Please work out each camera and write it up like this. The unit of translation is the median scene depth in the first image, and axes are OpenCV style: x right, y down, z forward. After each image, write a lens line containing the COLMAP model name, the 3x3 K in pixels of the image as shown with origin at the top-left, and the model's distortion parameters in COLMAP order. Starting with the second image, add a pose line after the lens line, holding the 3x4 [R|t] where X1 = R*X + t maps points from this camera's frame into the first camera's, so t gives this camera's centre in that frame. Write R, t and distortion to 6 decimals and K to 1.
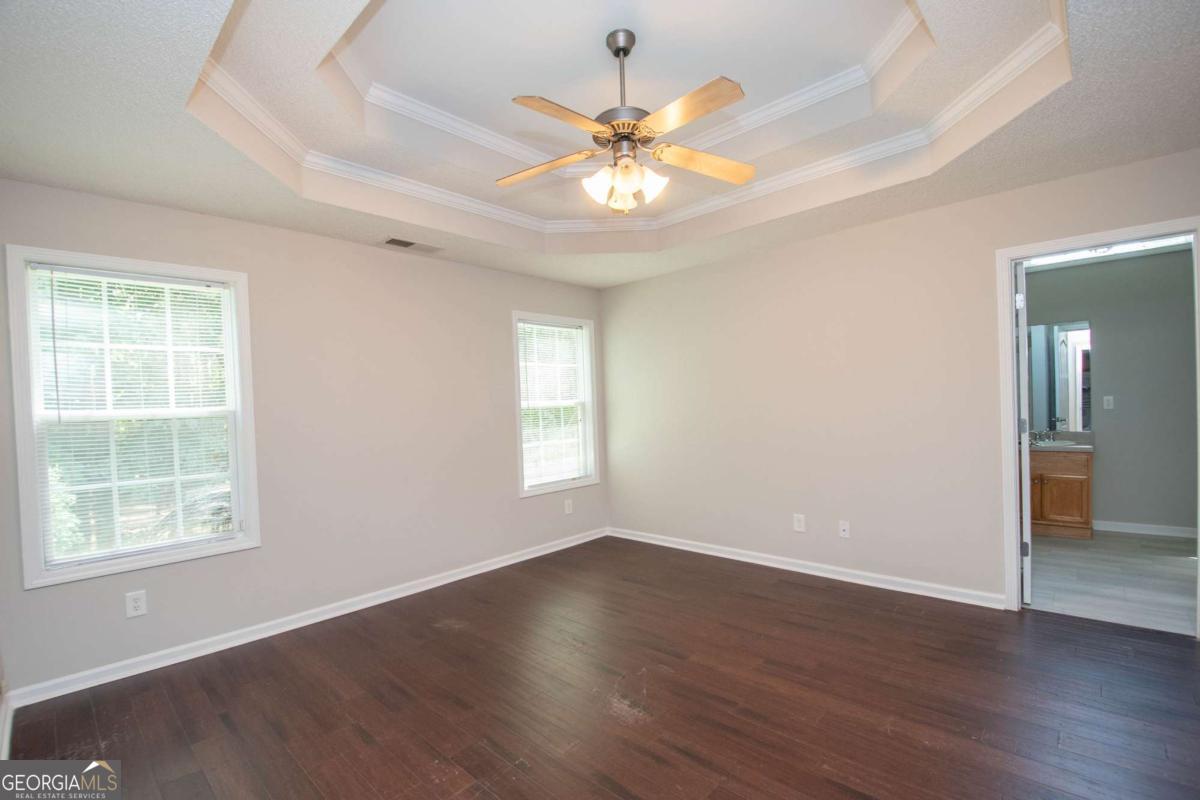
lens RADIAL K [[525.6, 0, 601.3], [0, 525.6, 417.4], [0, 0, 1]] dist [0.009650, -0.019509]
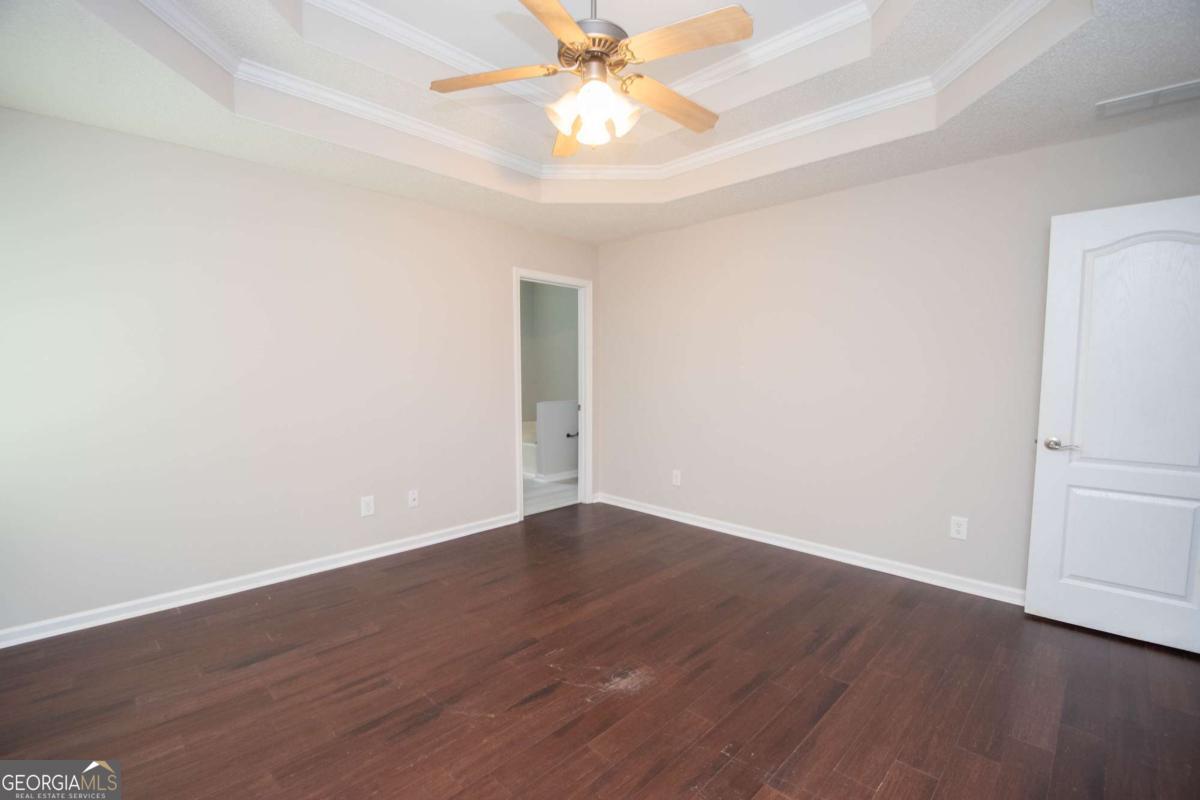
lens RADIAL K [[525.6, 0, 601.3], [0, 525.6, 417.4], [0, 0, 1]] dist [0.009650, -0.019509]
pose [[0.019552, -0.048387, 0.998637, -0.662346], [0.015118, 0.998728, 0.048096, 0.014884], [-0.999695, 0.014157, 0.020258, 0.751115]]
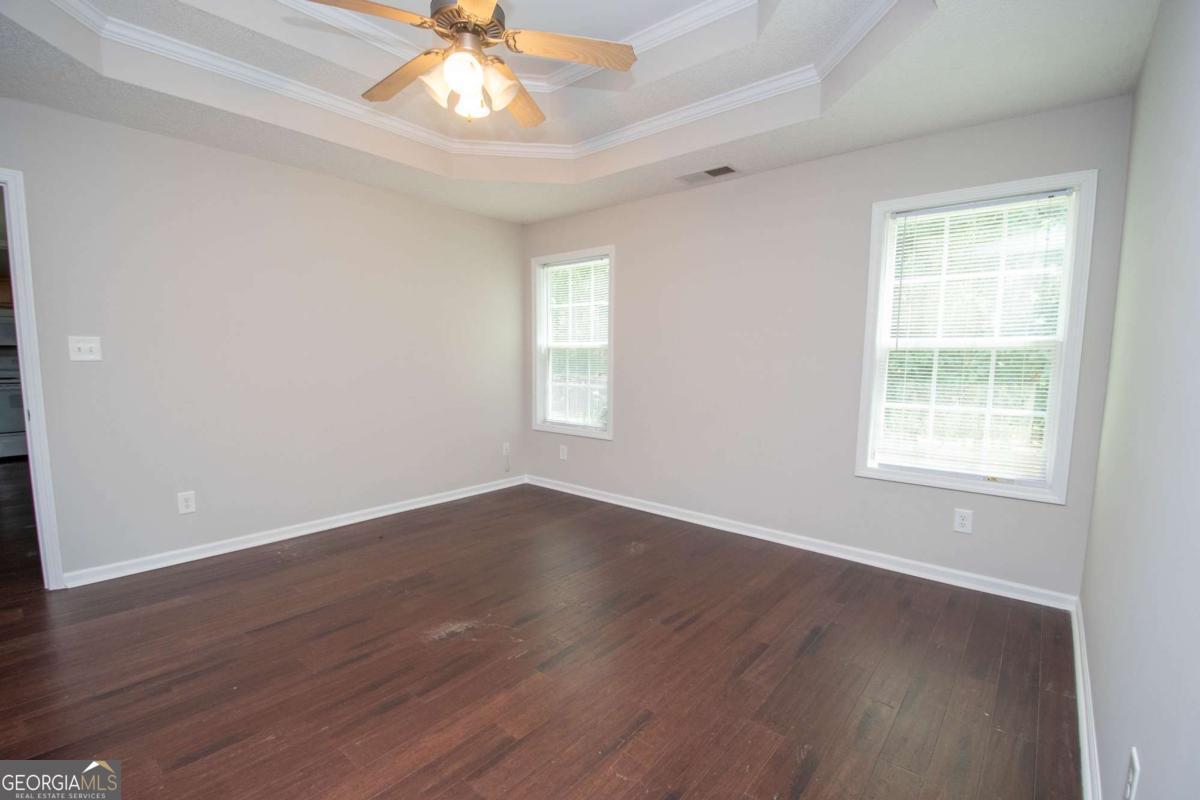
lens RADIAL K [[525.6, 0, 601.3], [0, 525.6, 417.4], [0, 0, 1]] dist [0.009650, -0.019509]
pose [[0.055239, 0.150787, -0.987022, 0.770505], [-0.030484, 0.988325, 0.149280, -0.029674], [0.998008, 0.021842, 0.059191, 0.906674]]
